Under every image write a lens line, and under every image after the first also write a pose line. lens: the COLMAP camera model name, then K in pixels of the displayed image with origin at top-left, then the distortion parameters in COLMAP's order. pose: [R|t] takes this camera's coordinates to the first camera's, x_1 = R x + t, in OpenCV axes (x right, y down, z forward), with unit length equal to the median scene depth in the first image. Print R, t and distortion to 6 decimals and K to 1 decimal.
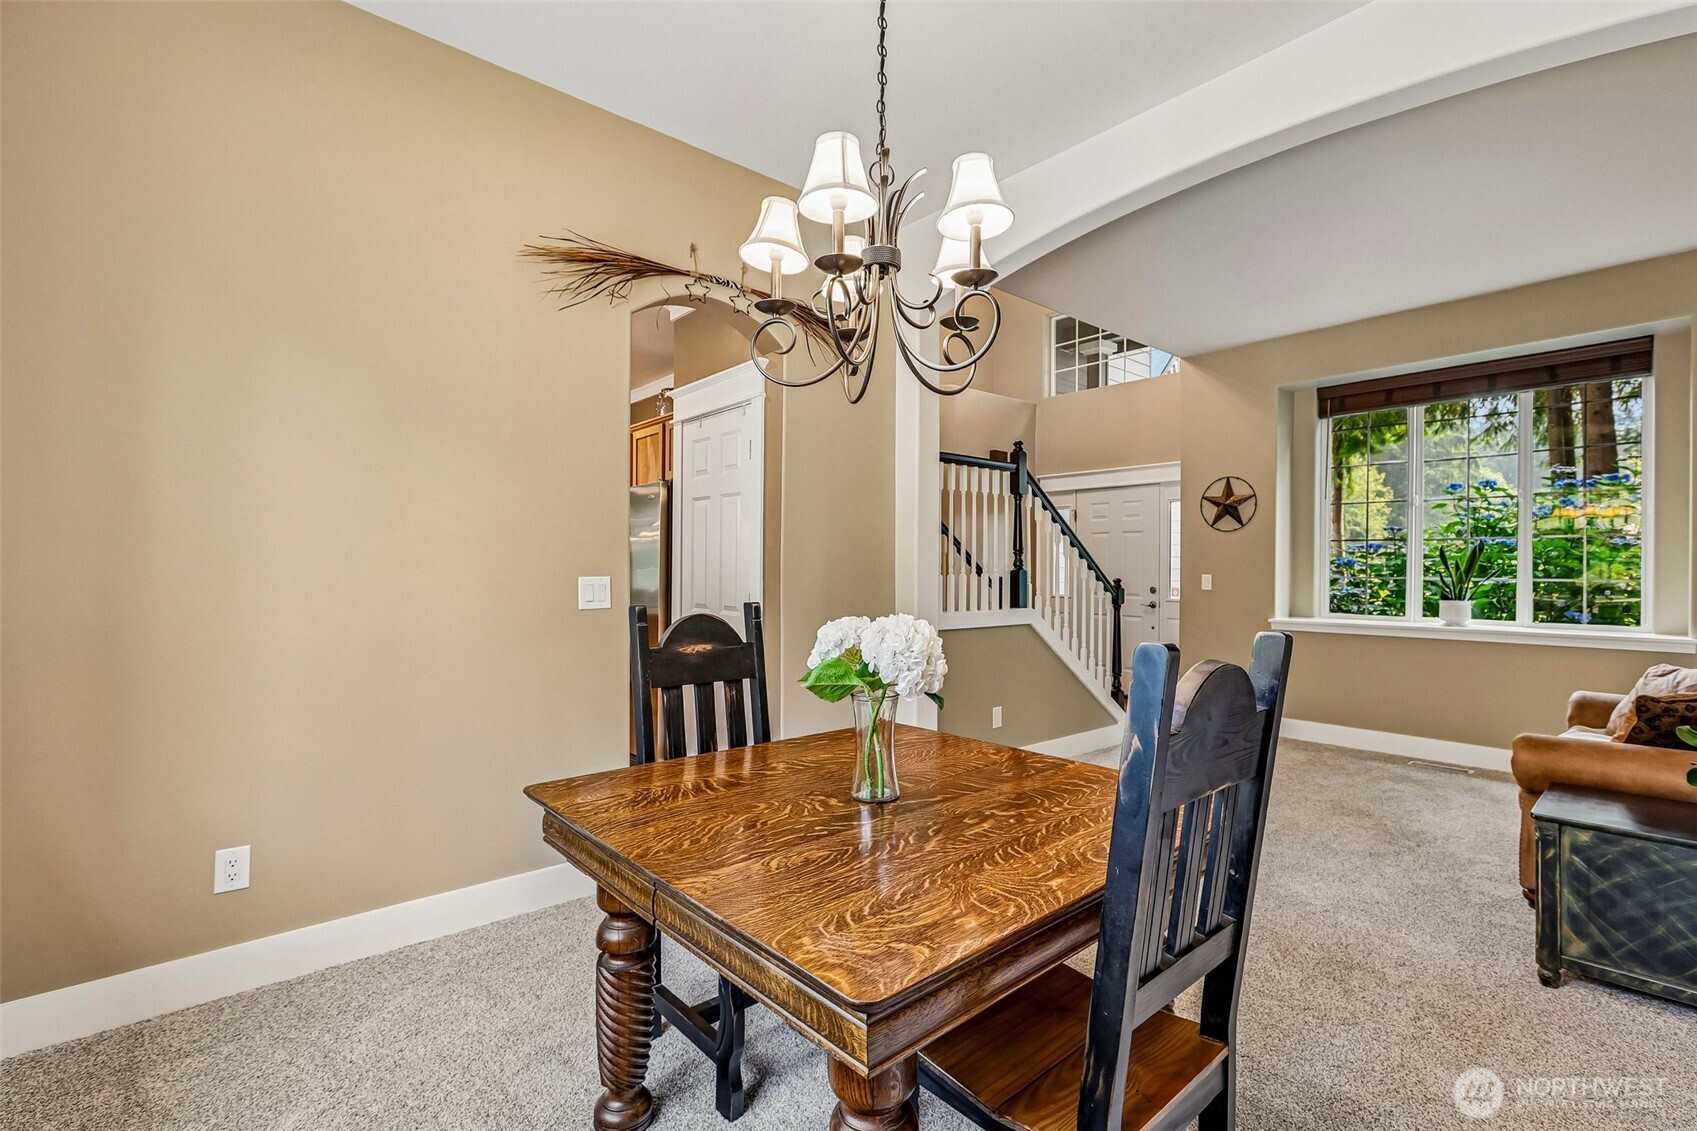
lens RADIAL K [[767.3, 0, 851.3], [0, 767.3, 565.3], [0, 0, 1]] dist [0.007524, 0.001527]
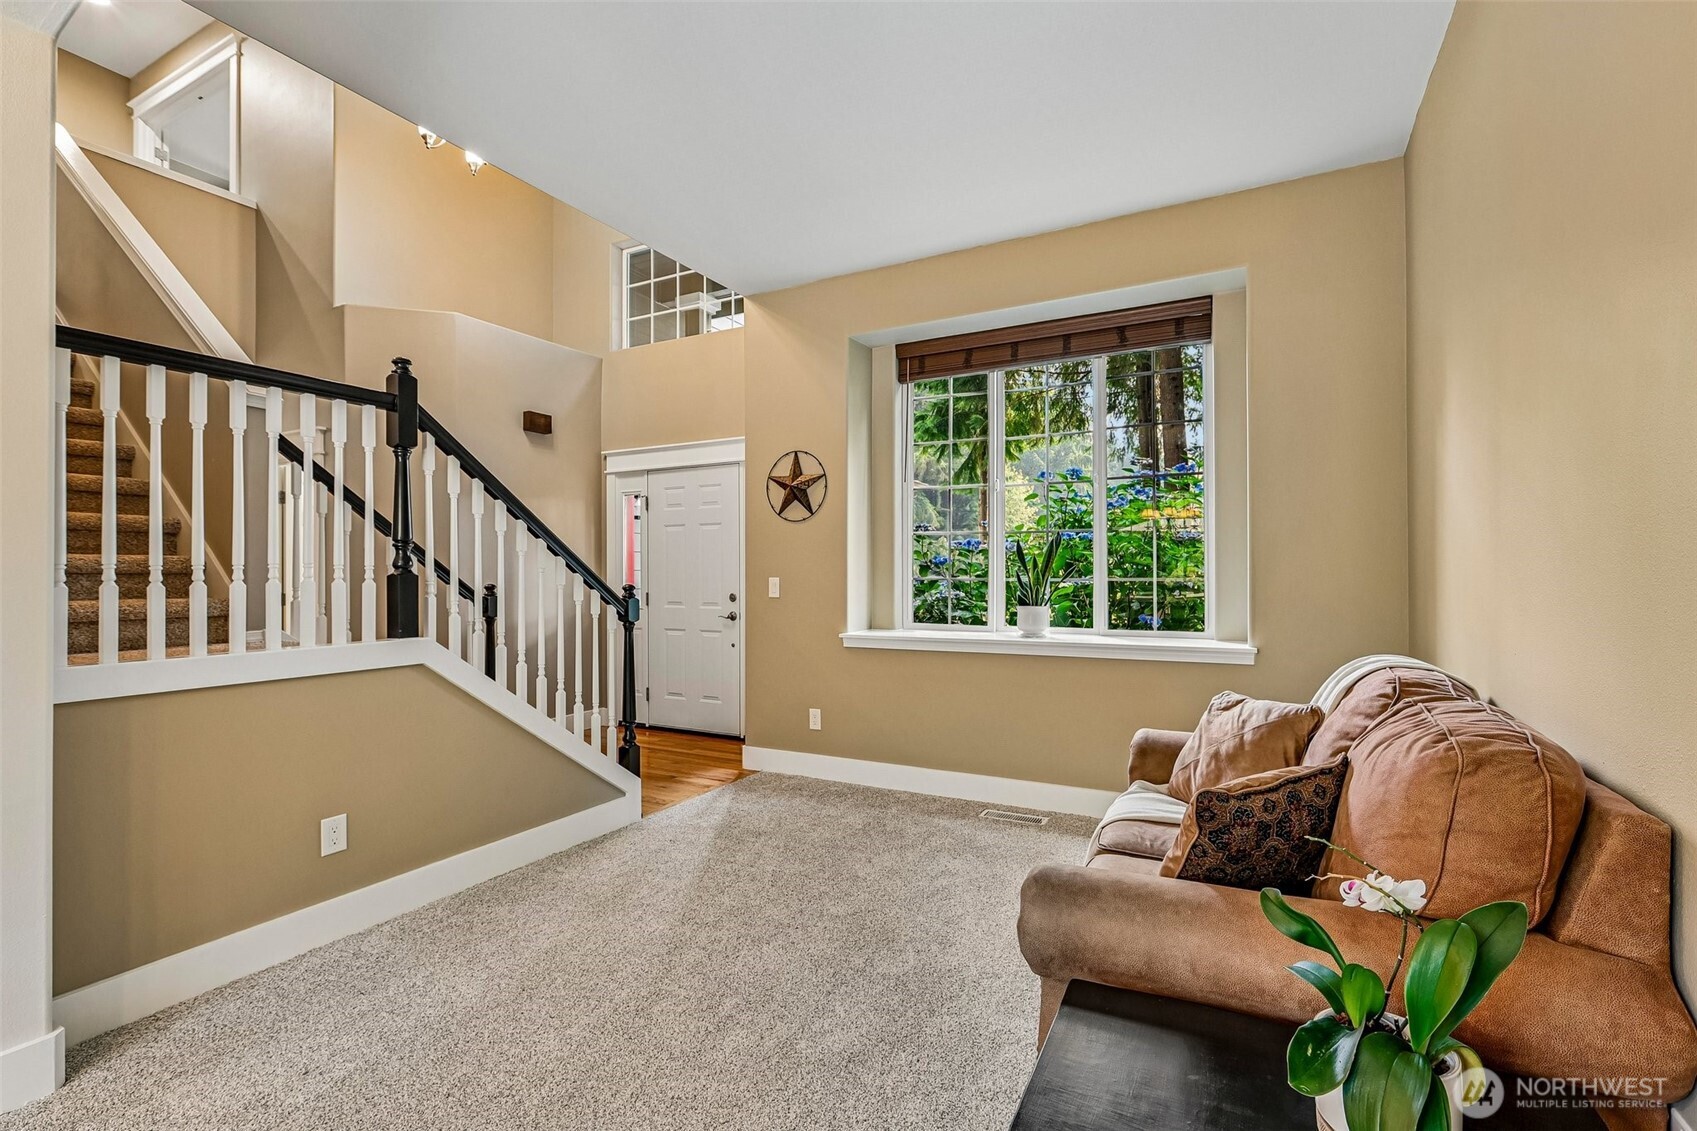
lens RADIAL K [[767.3, 0, 845.8], [0, 767.3, 568.1], [0, 0, 1]] dist [0.007524, 0.001527]
pose [[0.936943, -0.007559, 0.349401, 0.291573], [0.007699, 0.999970, 0.000989, 0.002697], [-0.349398, 0.001763, 0.936973, 0.284263]]
